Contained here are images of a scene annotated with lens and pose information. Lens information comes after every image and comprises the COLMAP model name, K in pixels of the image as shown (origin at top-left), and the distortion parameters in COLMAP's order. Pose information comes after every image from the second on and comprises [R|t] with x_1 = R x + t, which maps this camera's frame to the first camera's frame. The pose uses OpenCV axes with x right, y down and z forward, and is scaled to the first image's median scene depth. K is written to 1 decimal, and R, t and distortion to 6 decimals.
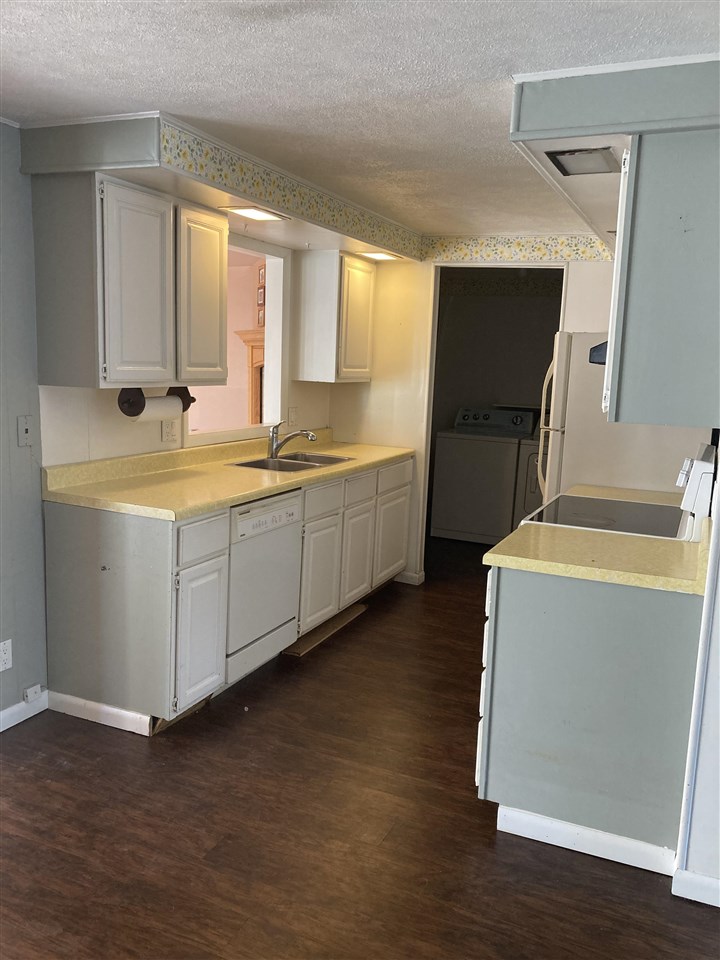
lens RADIAL K [[802.2, 0, 359.4], [0, 802.2, 482.3], [0, 0, 1]] dist [0.055978, -0.006708]
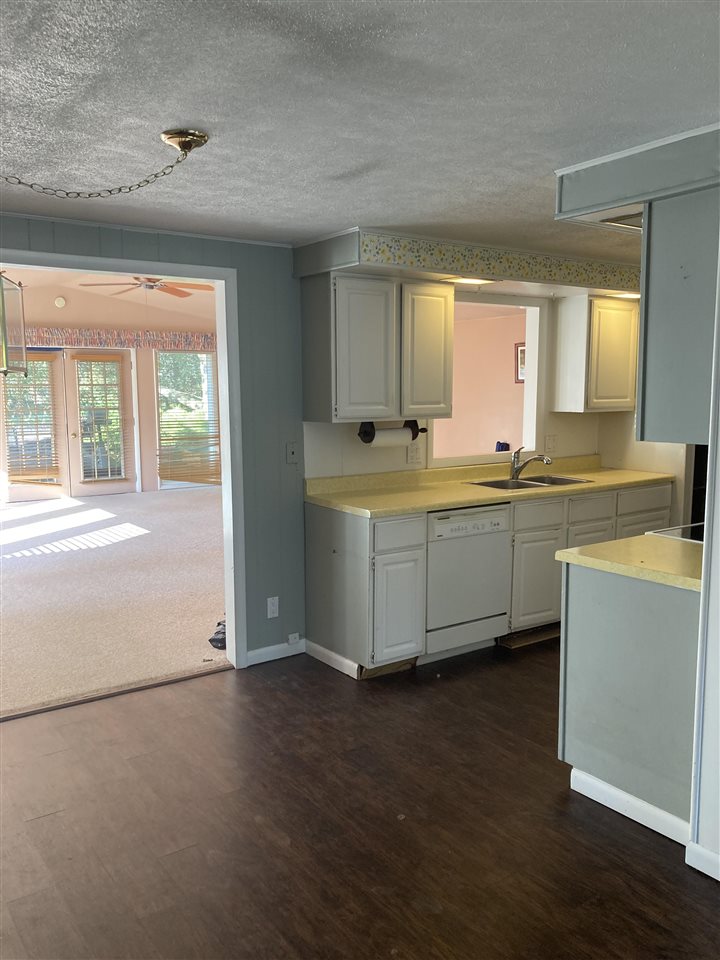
lens RADIAL K [[798.3, 0, 360.0], [0, 798.3, 480.0], [0, 0, 1]] dist [0.120888, -0.013002]
pose [[0.863348, 0.017510, -0.504305, 0.399455], [-0.040332, 0.998595, -0.034375, 0.027863], [0.502995, 0.050017, 0.862841, -0.160830]]
